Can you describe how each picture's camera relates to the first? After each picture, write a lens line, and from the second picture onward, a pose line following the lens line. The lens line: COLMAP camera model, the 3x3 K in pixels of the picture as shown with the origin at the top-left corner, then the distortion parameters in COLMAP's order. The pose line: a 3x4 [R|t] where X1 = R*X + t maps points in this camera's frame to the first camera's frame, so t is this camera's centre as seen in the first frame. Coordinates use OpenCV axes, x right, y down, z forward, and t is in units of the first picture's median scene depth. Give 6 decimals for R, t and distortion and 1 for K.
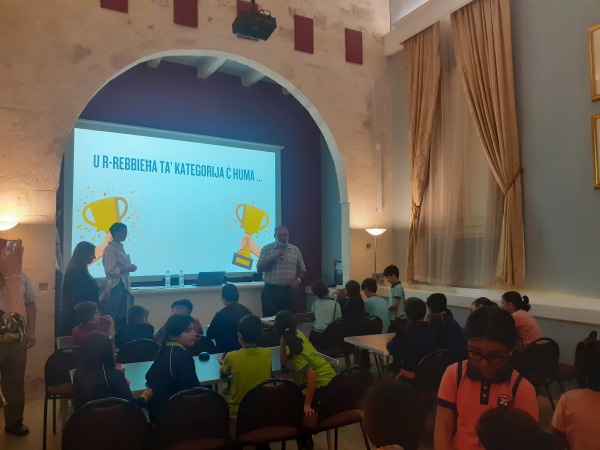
lens RADIAL K [[478.0, 0, 298.4], [0, 478.0, 234.2], [0, 0, 1]] dist [0.038512, -0.053659]
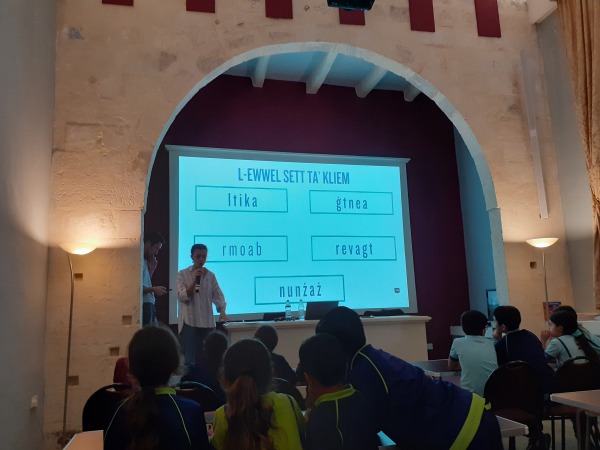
lens RADIAL K [[478.0, 0, 297.2], [0, 478.0, 234.4], [0, 0, 1]] dist [0.038512, -0.053659]
pose [[0.955587, -0.074769, -0.285066, 0.015000], [0.042659, 0.992188, -0.117235, 0.054700], [0.291604, 0.099868, 0.951311, 0.194776]]
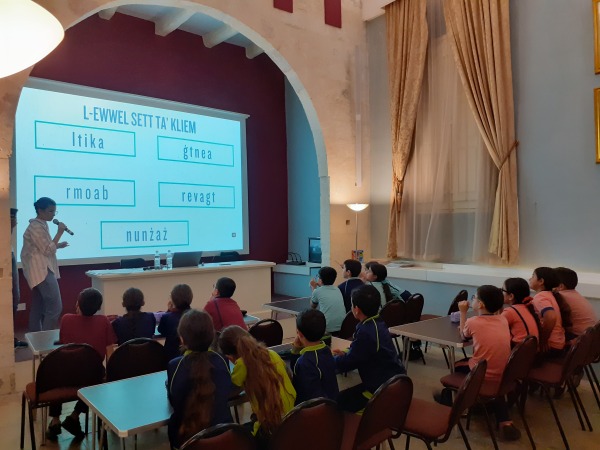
lens RADIAL K [[478.0, 0, 299.5], [0, 478.0, 235.3], [0, 0, 1]] dist [0.038512, -0.053659]
pose [[0.988437, -0.010659, 0.151255, -0.103555], [0.002646, 0.998587, 0.053080, 0.000064], [-0.151607, -0.052066, 0.987069, 0.072164]]
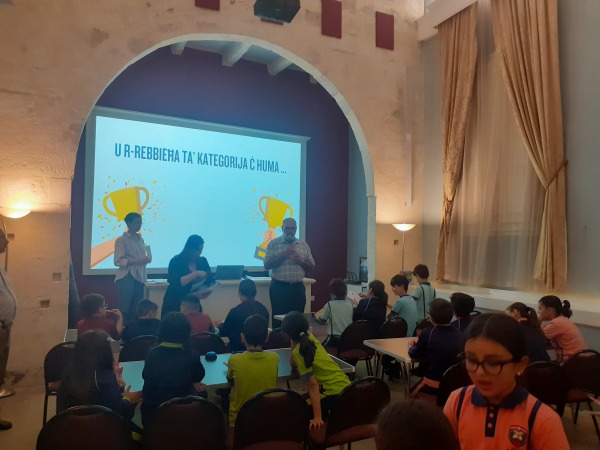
lens RADIAL K [[478.0, 0, 298.9], [0, 478.0, 233.6], [0, 0, 1]] dist [0.038512, -0.053659]
pose [[0.997717, 0.019569, -0.064641, 0.017027], [-0.018869, 0.999757, 0.011429, 0.000878], [0.064848, -0.010183, 0.997843, 0.044577]]
